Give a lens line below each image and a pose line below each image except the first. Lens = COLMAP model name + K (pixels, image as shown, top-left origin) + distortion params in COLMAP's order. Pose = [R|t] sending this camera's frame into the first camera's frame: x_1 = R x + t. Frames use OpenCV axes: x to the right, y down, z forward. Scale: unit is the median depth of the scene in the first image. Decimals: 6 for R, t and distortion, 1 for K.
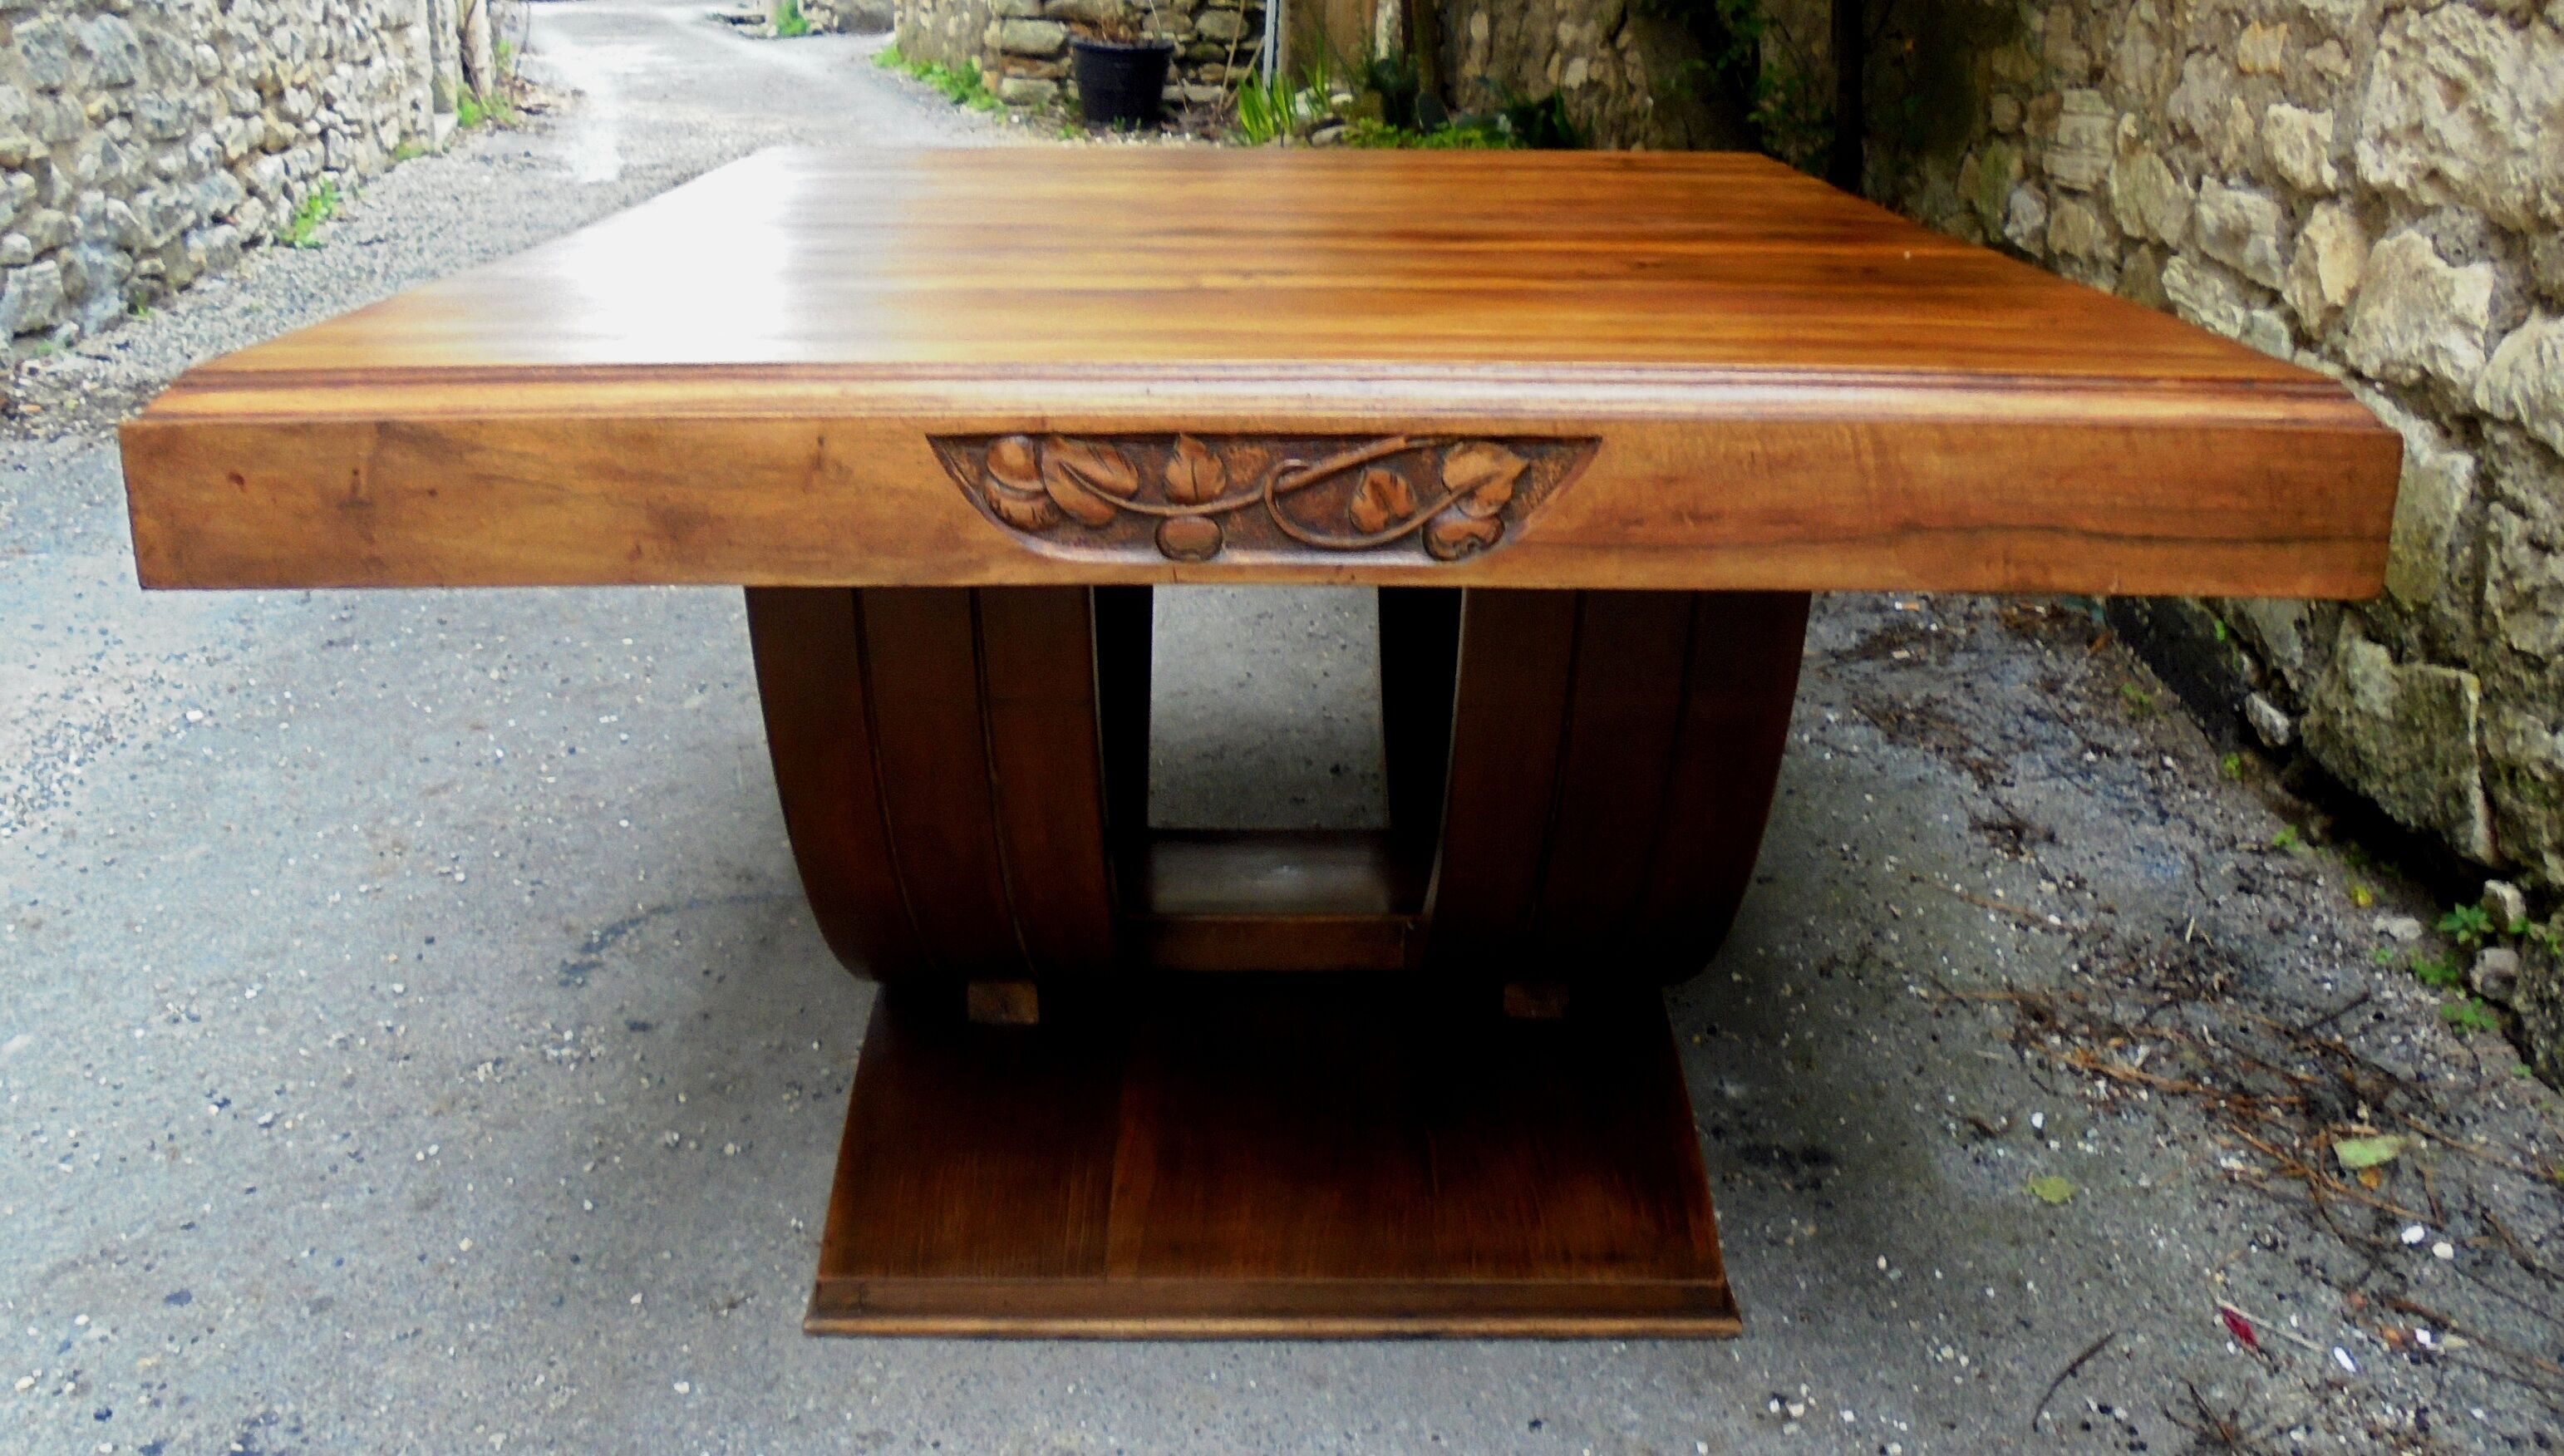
lens RADIAL K [[2259.6, 0, 1285.1], [0, 2259.6, 726.8], [0, 0, 1]] dist [-0.005669, -0.005488]
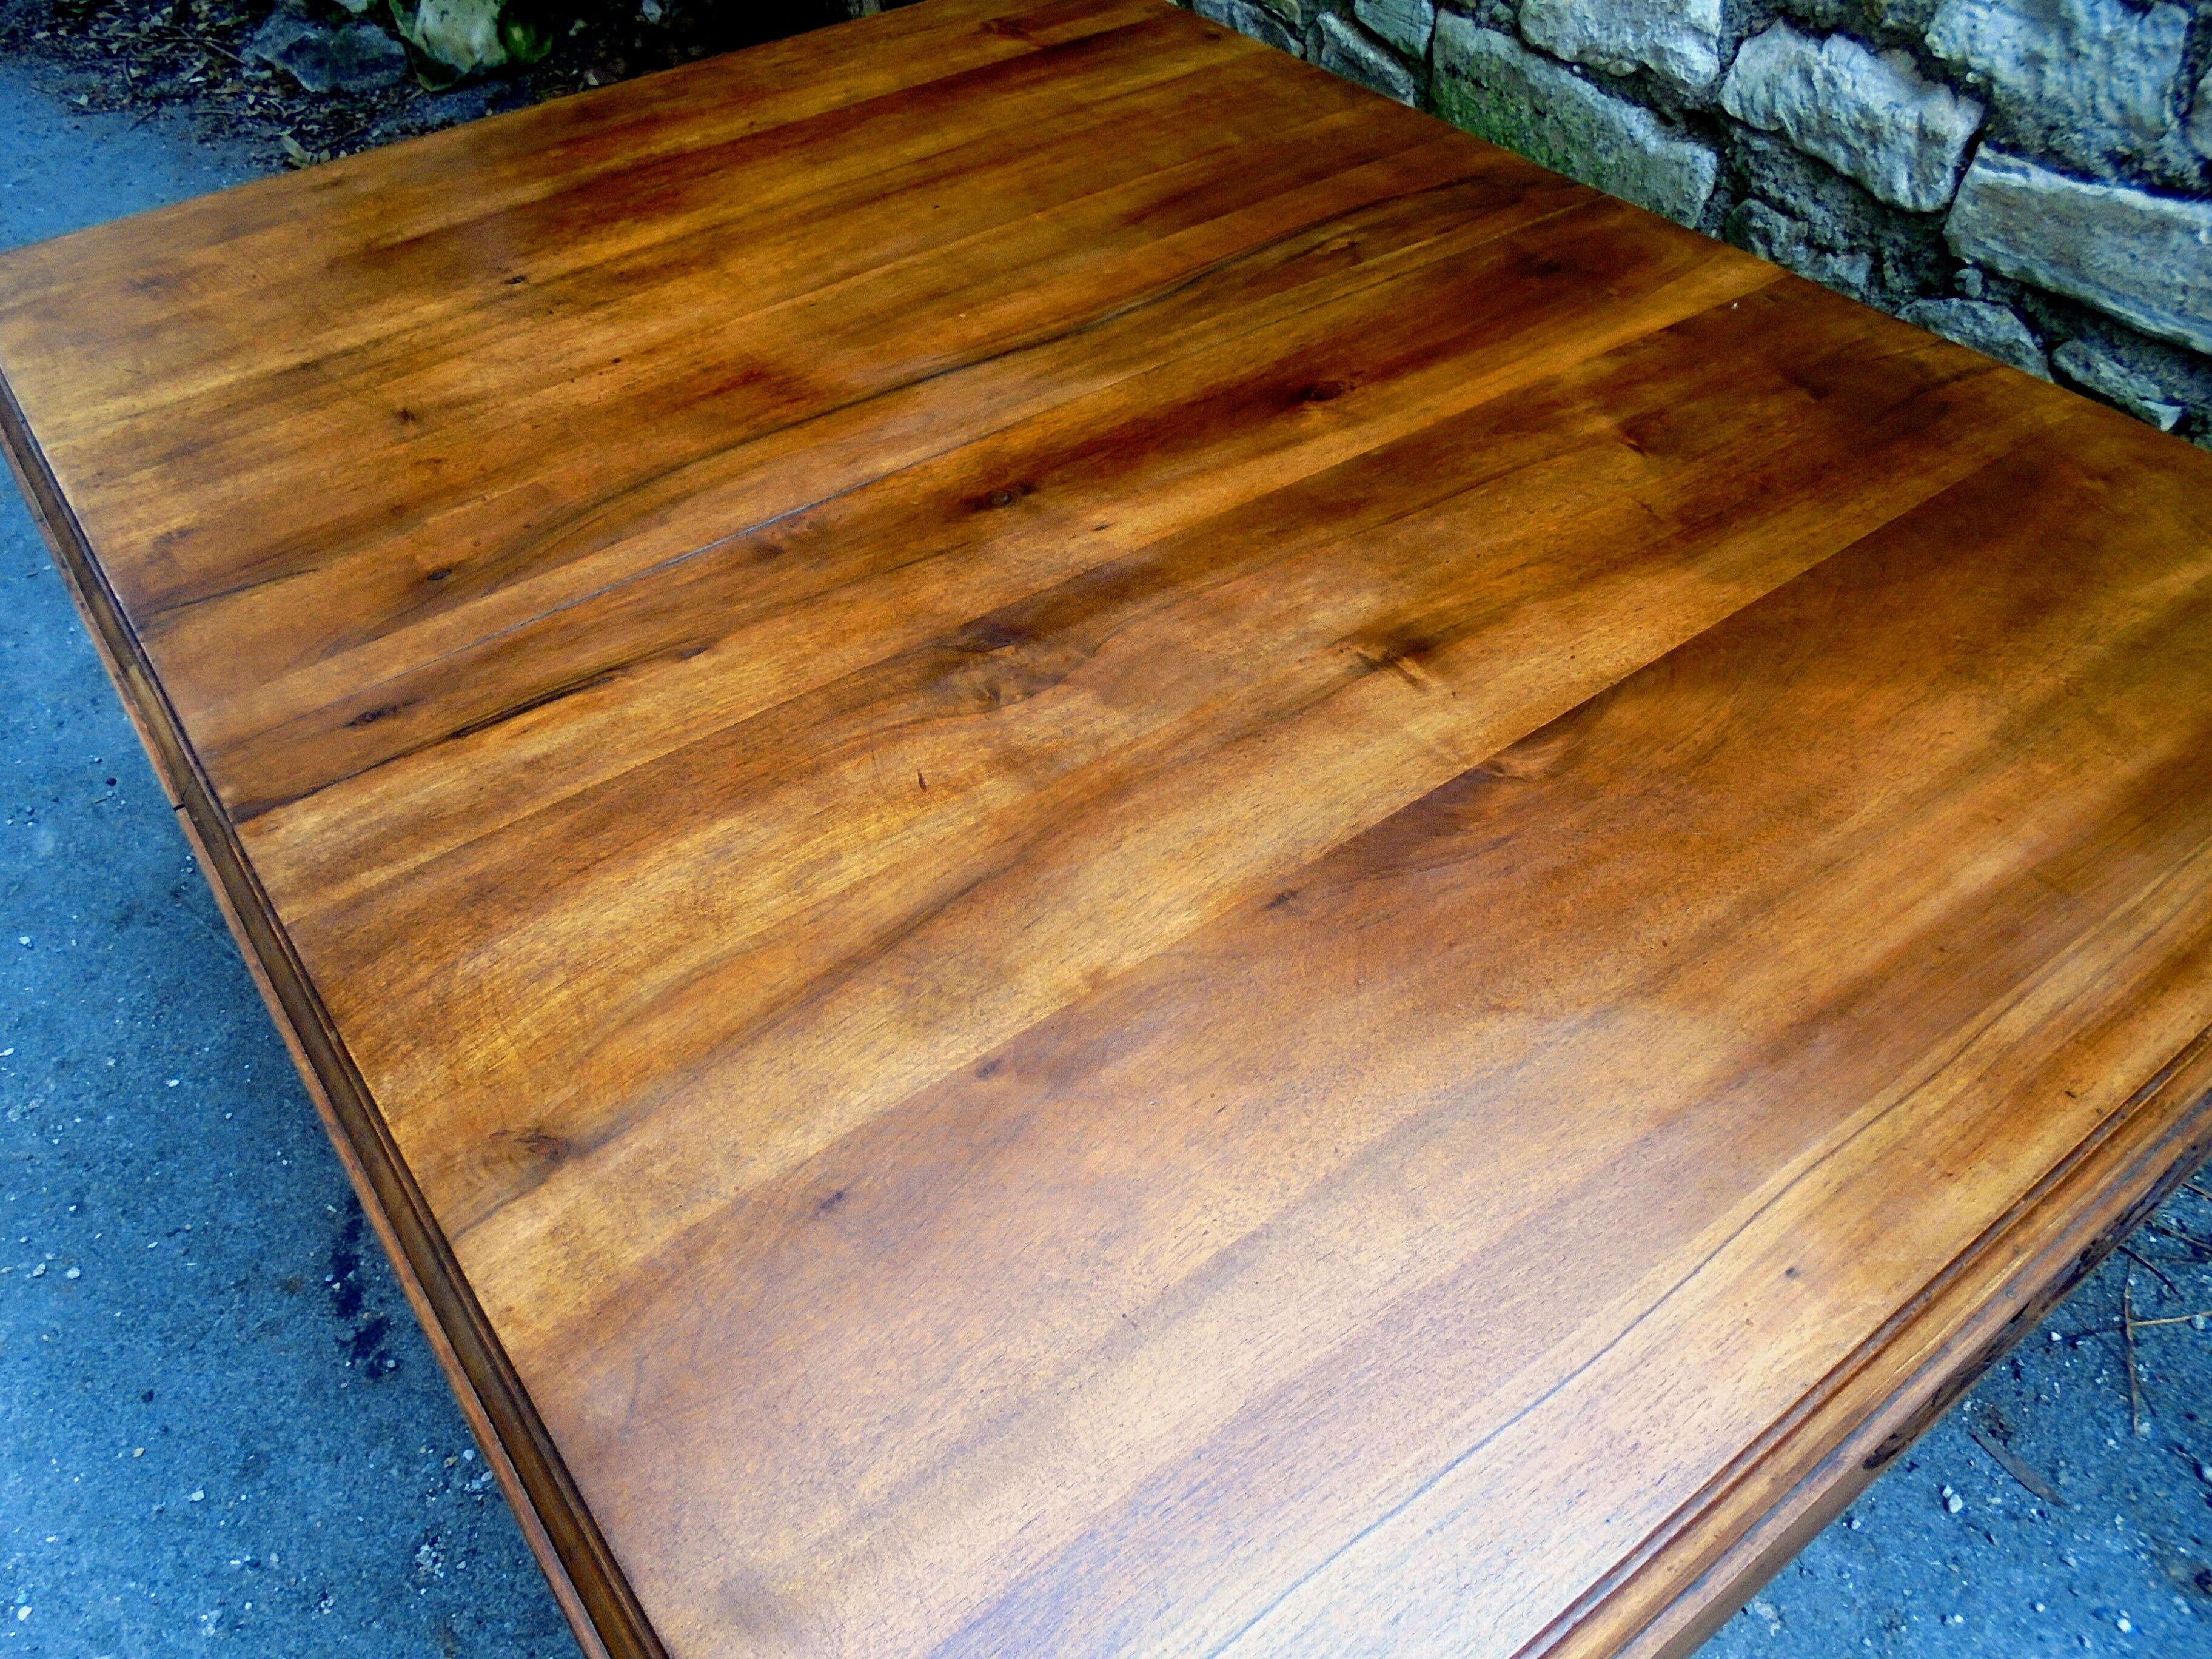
lens RADIAL K [[1638.8, 0, 1093.5], [0, 1638.8, 829.1], [0, 0, 1]] dist [-0.013541, -0.004320]
pose [[0.805763, -0.430677, 0.406526, -0.247596], [0.208594, 0.848817, 0.485796, -0.303065], [-0.554288, -0.306638, 0.773782, 0.396852]]
